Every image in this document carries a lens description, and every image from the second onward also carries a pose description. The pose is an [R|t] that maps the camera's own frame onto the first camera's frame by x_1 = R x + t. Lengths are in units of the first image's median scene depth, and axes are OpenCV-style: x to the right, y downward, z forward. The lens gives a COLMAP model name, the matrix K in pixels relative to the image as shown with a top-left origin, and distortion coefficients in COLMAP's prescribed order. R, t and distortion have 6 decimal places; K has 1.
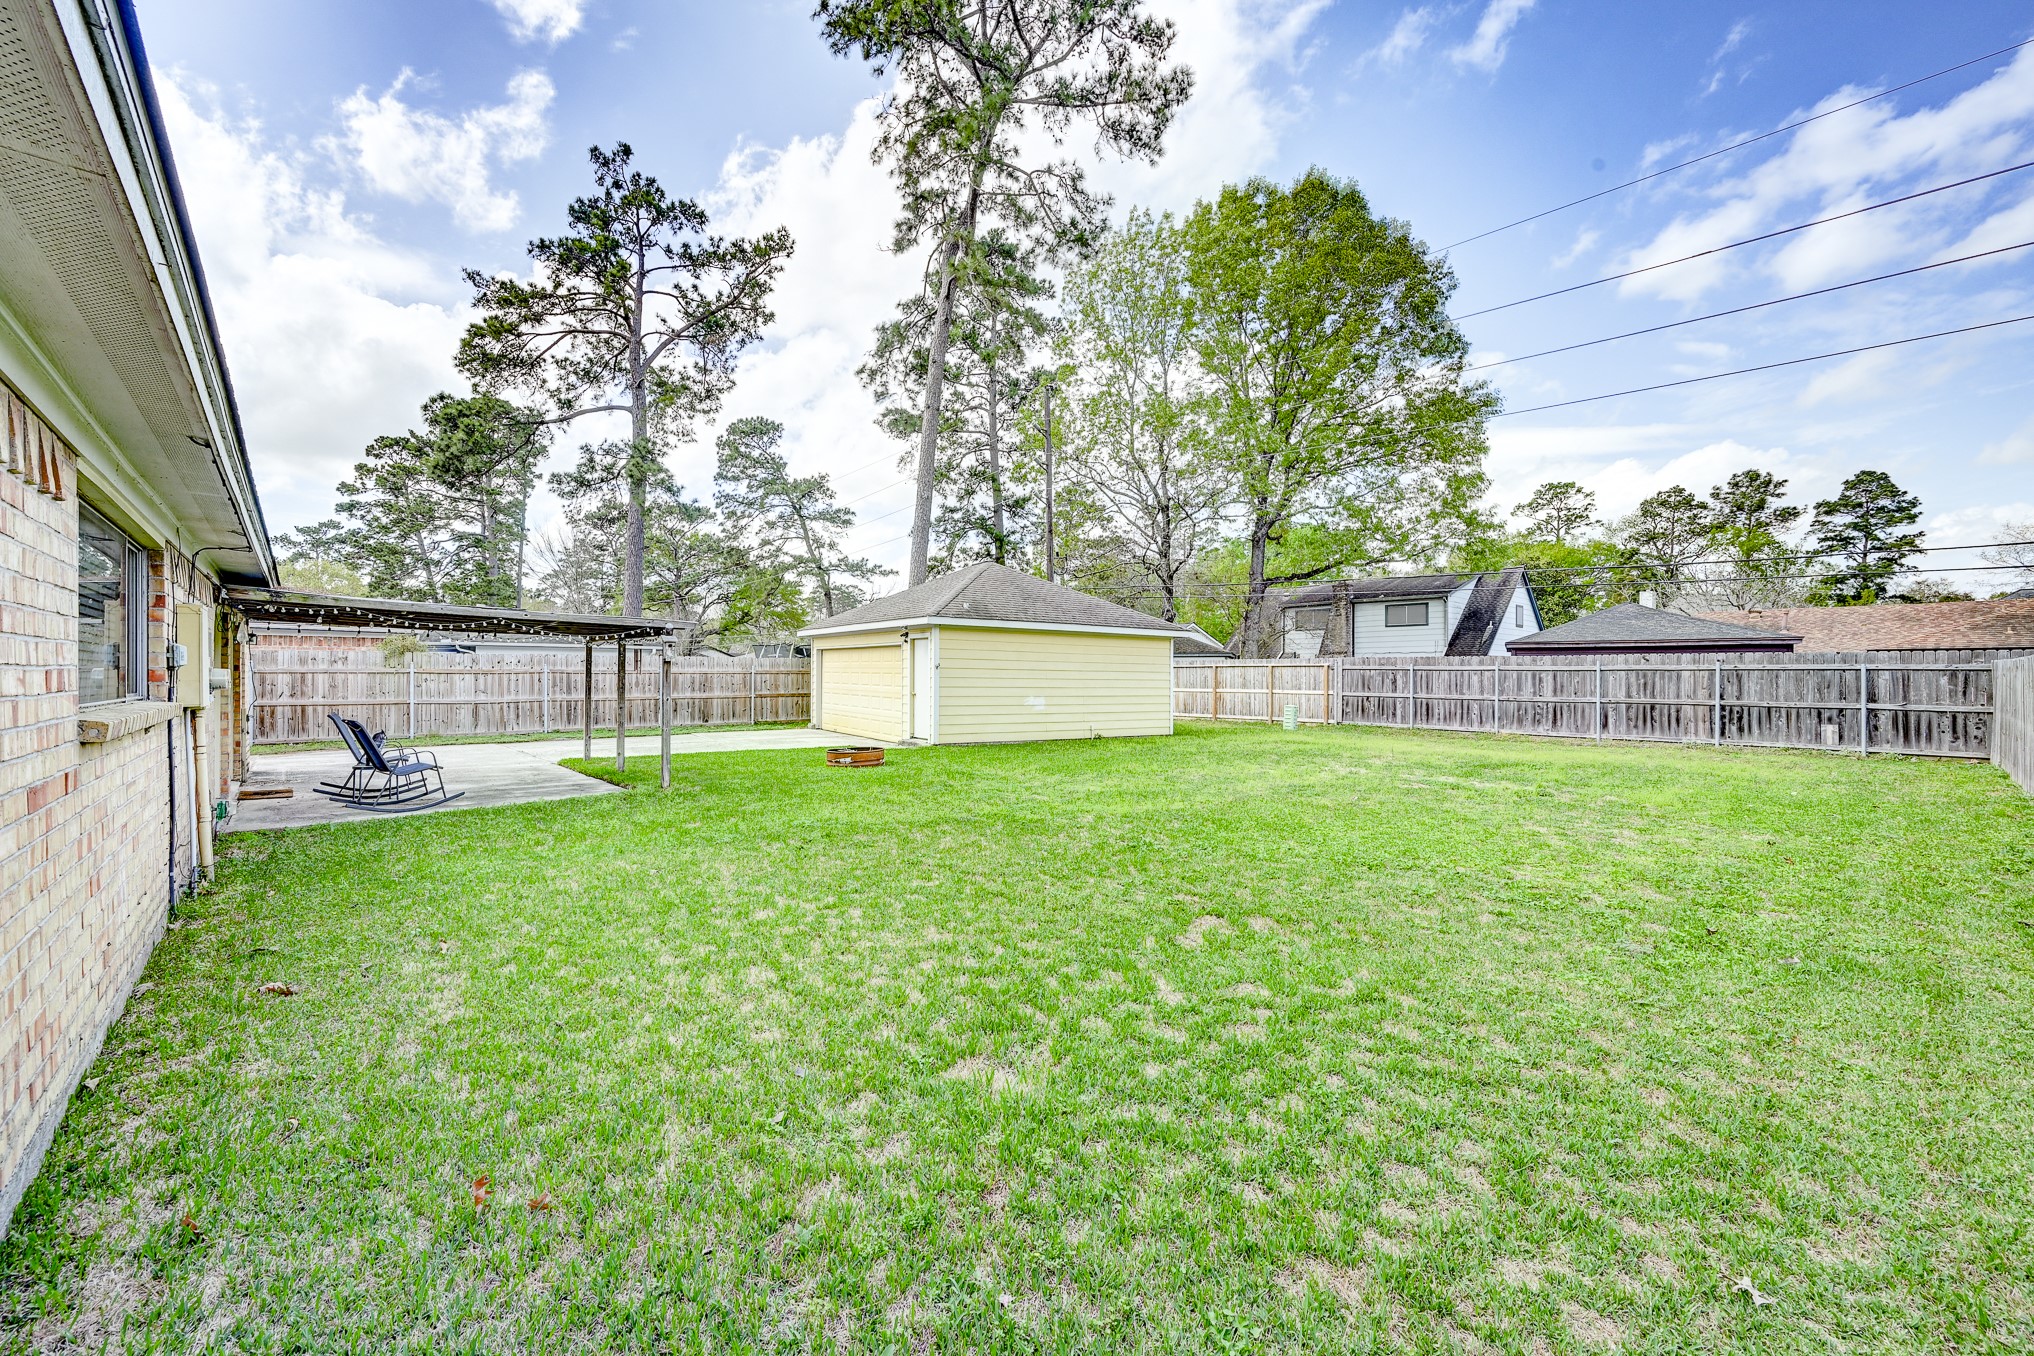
lens RADIAL K [[803.2, 0, 1014.0], [0, 803.2, 684.1], [0, 0, 1]] dist [-0.005986, -0.000066]
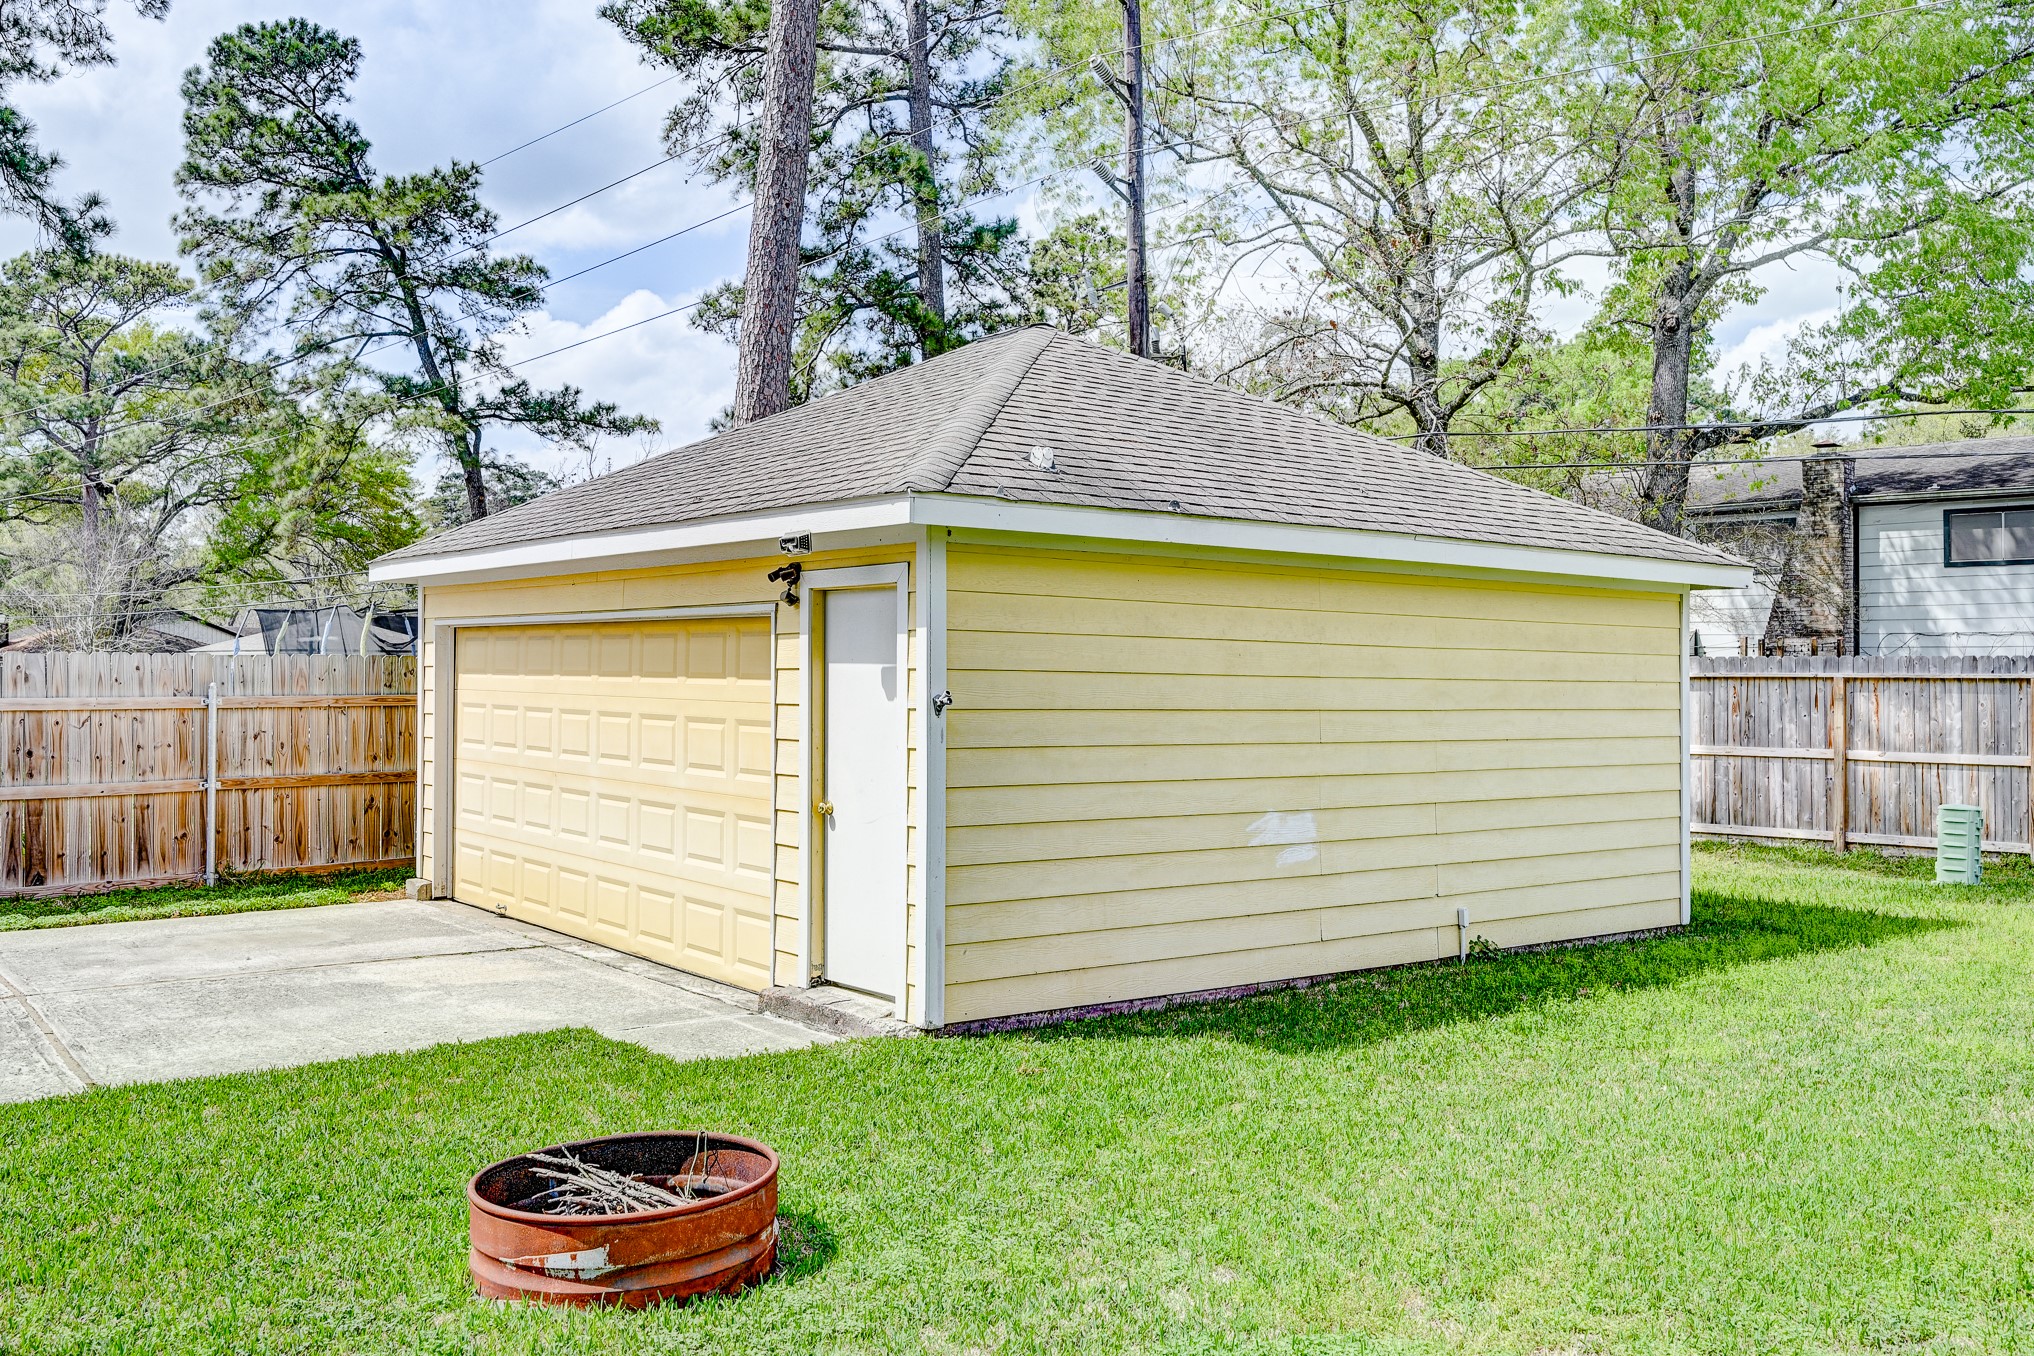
lens RADIAL K [[1733.5, 0, 1021.3], [0, 1733.5, 666.5], [0, 0, 1]] dist [-0.014354, 0.015607]
pose [[0.996917, -0.000374, 0.078462, -0.038669], [0.001540, 0.999889, -0.014799, -0.008908], [-0.078448, 0.014875, 0.996807, 0.165124]]
